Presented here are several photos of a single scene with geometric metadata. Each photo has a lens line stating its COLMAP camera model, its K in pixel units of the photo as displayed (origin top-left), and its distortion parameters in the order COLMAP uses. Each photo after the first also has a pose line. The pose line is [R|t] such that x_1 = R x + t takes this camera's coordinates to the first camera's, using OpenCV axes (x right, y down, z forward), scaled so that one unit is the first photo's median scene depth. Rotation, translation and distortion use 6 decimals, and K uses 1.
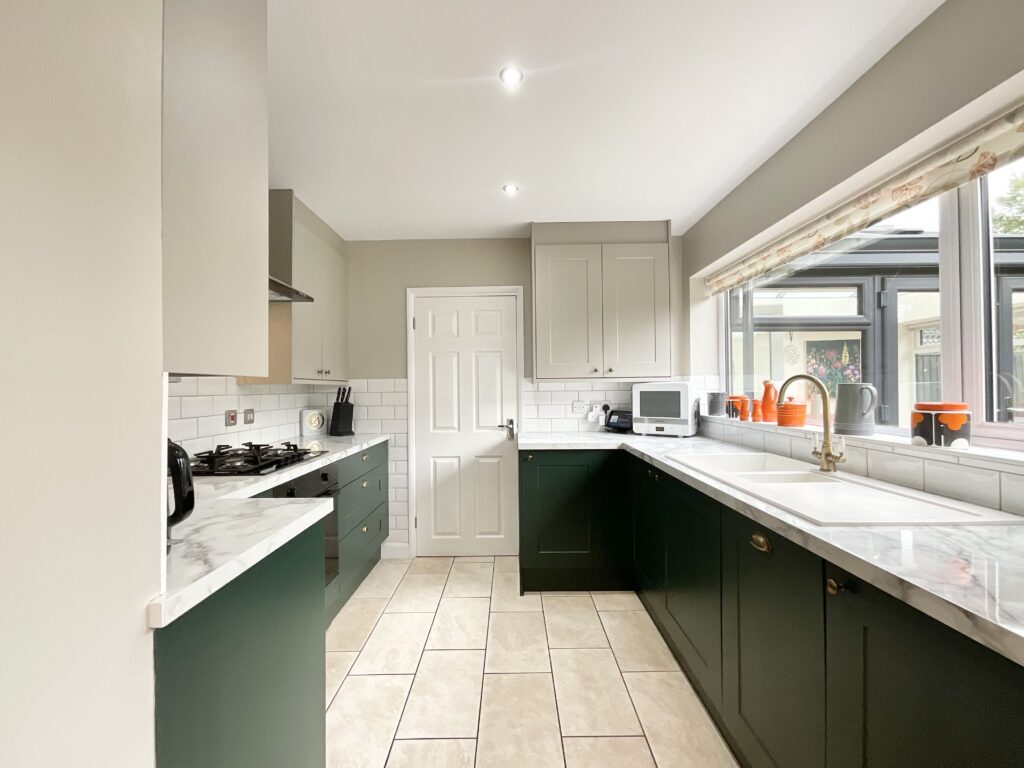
lens RADIAL K [[413.7, 0, 511.6], [0, 413.7, 388.6], [0, 0, 1]] dist [0.001202, -0.000048]
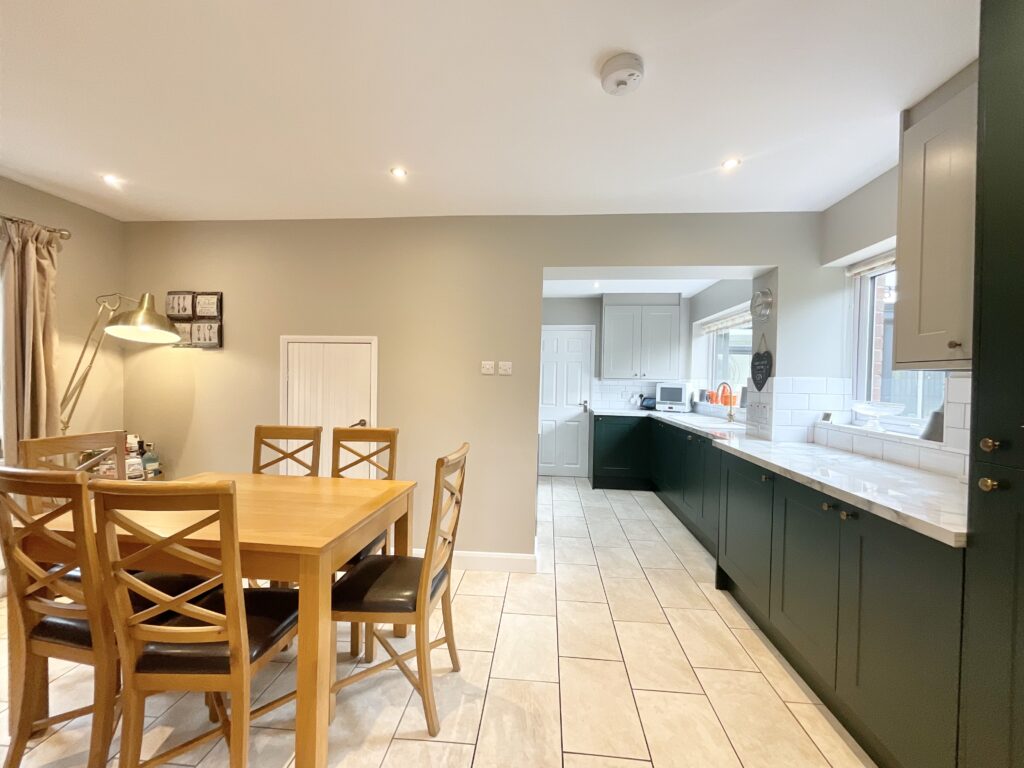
lens RADIAL K [[413.7, 0, 509.1], [0, 413.7, 385.5], [0, 0, 1]] dist [0.001202, -0.000048]
pose [[0.995208, 0.031897, -0.092432, -0.186823], [-0.030003, 0.999312, 0.021808, -0.020359], [0.093064, -0.018931, 0.995480, -0.880871]]
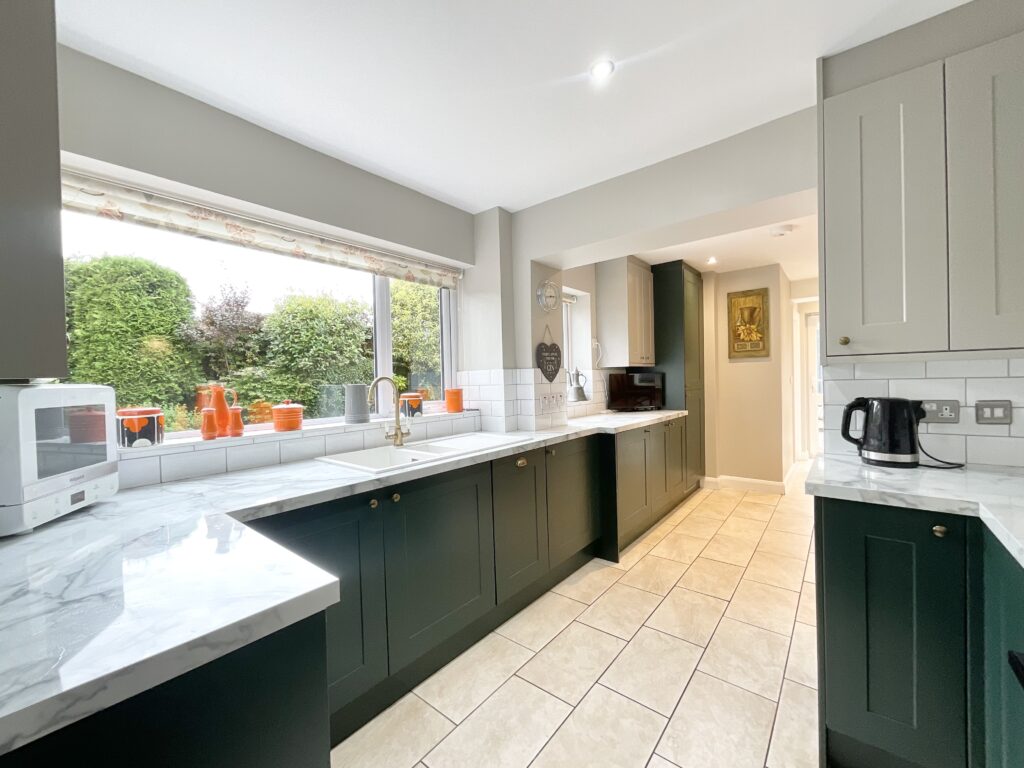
lens RADIAL K [[413.7, 0, 510.0], [0, 413.7, 386.9], [0, 0, 1]] dist [0.001202, -0.000048]
pose [[-0.781307, 0.013233, 0.624006, -0.228484], [0.017585, 0.999845, 0.000815, 0.002833], [-0.623899, 0.011610, -0.781419, 1.031819]]
